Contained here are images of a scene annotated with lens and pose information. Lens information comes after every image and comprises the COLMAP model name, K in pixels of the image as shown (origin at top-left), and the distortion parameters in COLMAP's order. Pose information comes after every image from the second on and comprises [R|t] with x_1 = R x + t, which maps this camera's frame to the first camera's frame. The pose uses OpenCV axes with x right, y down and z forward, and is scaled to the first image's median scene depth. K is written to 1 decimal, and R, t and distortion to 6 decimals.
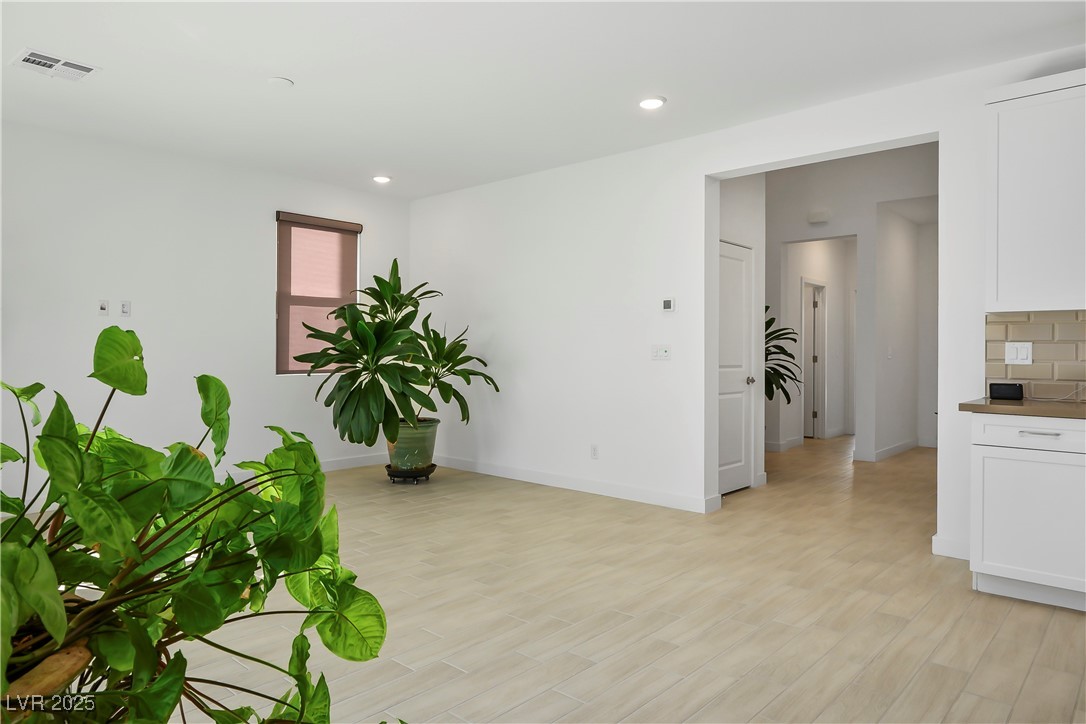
lens RADIAL K [[691.7, 0, 542.4], [0, 691.7, 352.0], [0, 0, 1]] dist [0.003203, 0.002623]
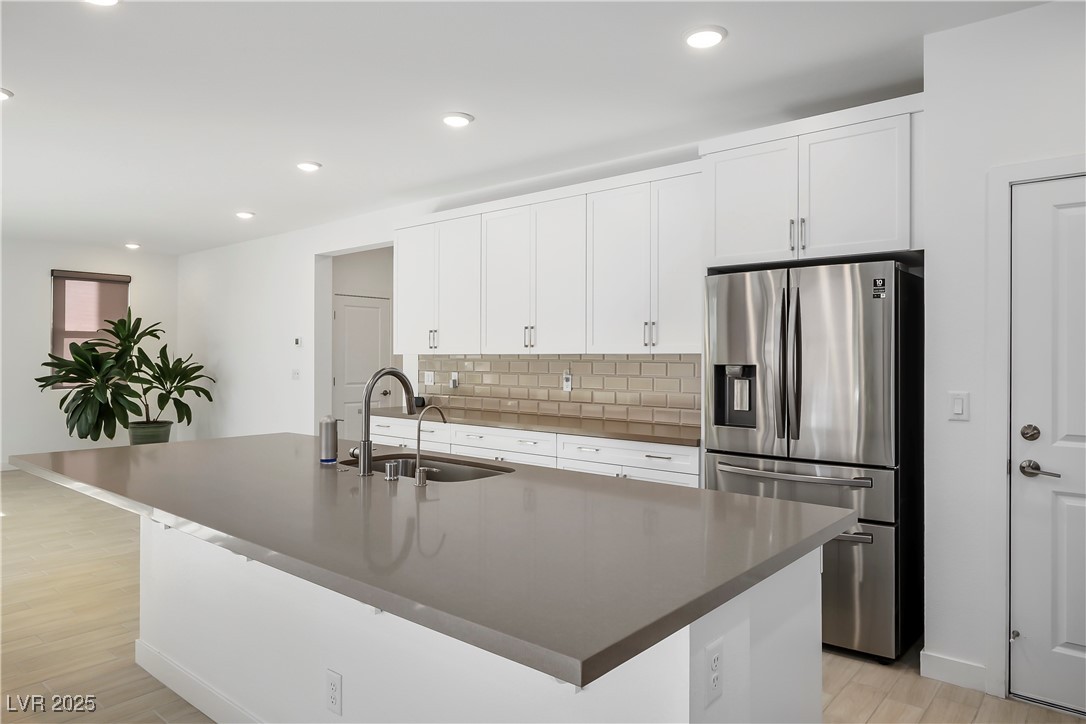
lens RADIAL K [[691.7, 0, 542.4], [0, 691.7, 352.0], [0, 0, 1]] dist [0.003203, 0.002623]
pose [[0.999595, -0.002562, 0.028332, 0.582891], [0.002744, 0.999976, -0.006397, -0.032142], [-0.028315, 0.006472, 0.999578, -0.419880]]
